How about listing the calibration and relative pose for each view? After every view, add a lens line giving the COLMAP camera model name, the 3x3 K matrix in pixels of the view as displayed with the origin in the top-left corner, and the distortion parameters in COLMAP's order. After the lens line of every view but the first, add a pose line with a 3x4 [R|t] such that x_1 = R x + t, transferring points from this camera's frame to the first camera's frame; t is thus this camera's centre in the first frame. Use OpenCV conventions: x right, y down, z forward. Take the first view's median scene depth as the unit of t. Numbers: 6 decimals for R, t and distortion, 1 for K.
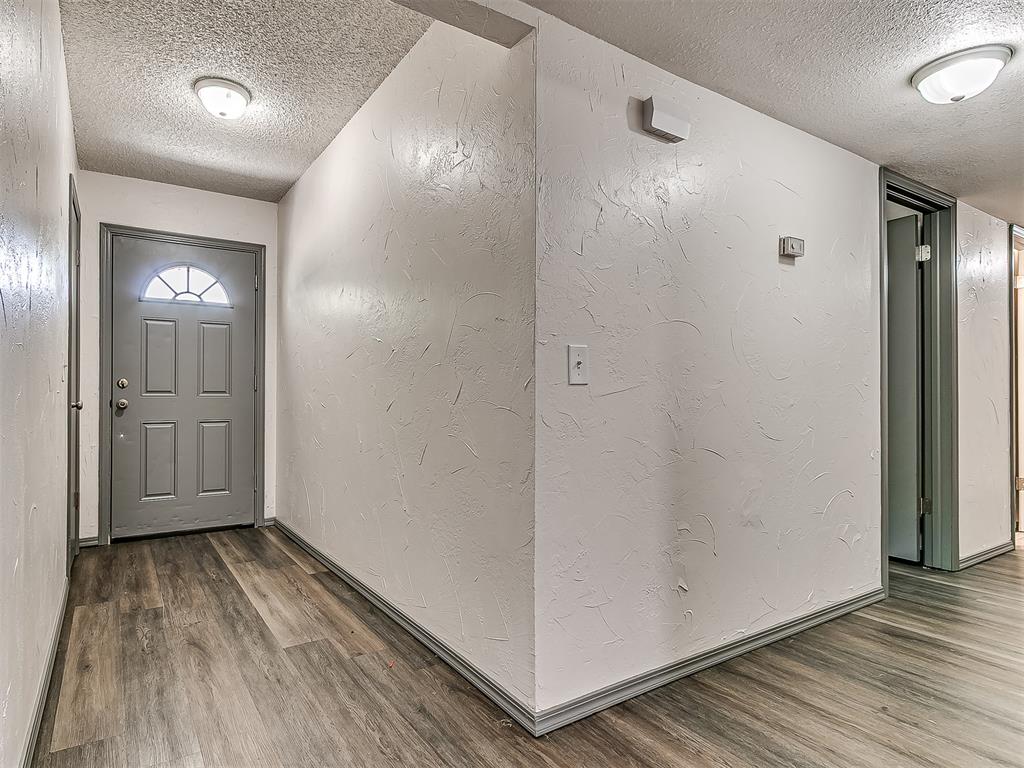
lens RADIAL K [[595.4, 0, 510.4], [0, 595.4, 387.8], [0, 0, 1]] dist [0.003703, 0.001505]
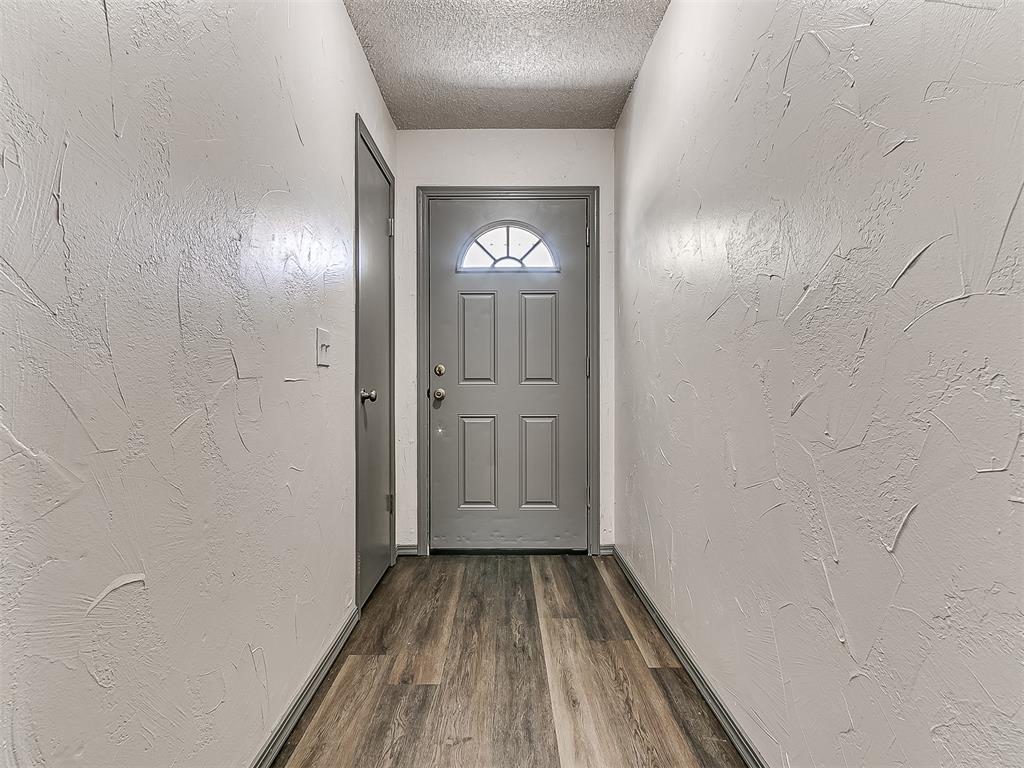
lens RADIAL K [[500.9, 0, 512.8], [0, 500.9, 382.5], [0, 0, 1]] dist [0.001047, 0.000320]
pose [[0.793008, -0.003669, -0.609200, -0.125406], [0.010578, 0.999914, 0.007747, 0.006328], [0.609120, -0.012588, 0.792978, 0.485339]]
